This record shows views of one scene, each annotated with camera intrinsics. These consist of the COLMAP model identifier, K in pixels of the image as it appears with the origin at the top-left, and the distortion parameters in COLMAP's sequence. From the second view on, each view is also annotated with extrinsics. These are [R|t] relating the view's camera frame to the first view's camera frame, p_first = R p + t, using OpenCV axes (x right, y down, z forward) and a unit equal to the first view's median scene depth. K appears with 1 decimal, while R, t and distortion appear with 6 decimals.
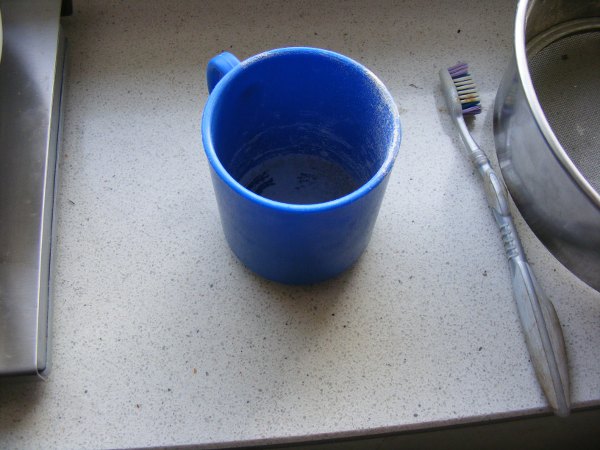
lens RADIAL K [[674.3, 0, 301.4], [0, 674.3, 223.1], [0, 0, 1]] dist [-0.160349, 0.000000]
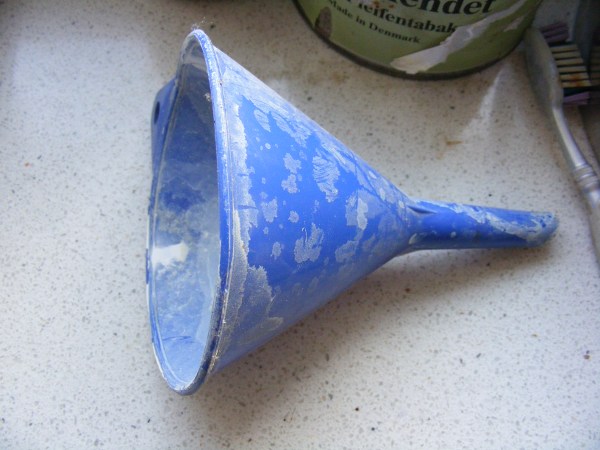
lens RADIAL K [[674.3, 0, 299.8], [0, 674.3, 224.8], [0, 0, 1]] dist [-0.160349, 0.000000]
pose [[0.997124, 0.075782, -0.000639, -0.021094], [-0.074864, 0.986286, 0.147092, -0.130899], [0.011777, -0.146622, 0.989123, 0.383655]]
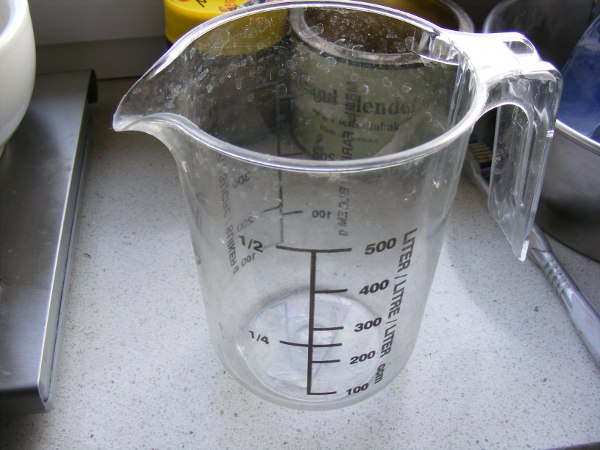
lens RADIAL K [[674.3, 0, 303.7], [0, 674.3, 227.0], [0, 0, 1]] dist [-0.160349, 0.000000]
pose [[0.999554, -0.024941, 0.016414, -0.059426], [0.029101, 0.936775, -0.348719, 0.286053], [-0.006679, 0.349041, 0.937083, 0.110627]]
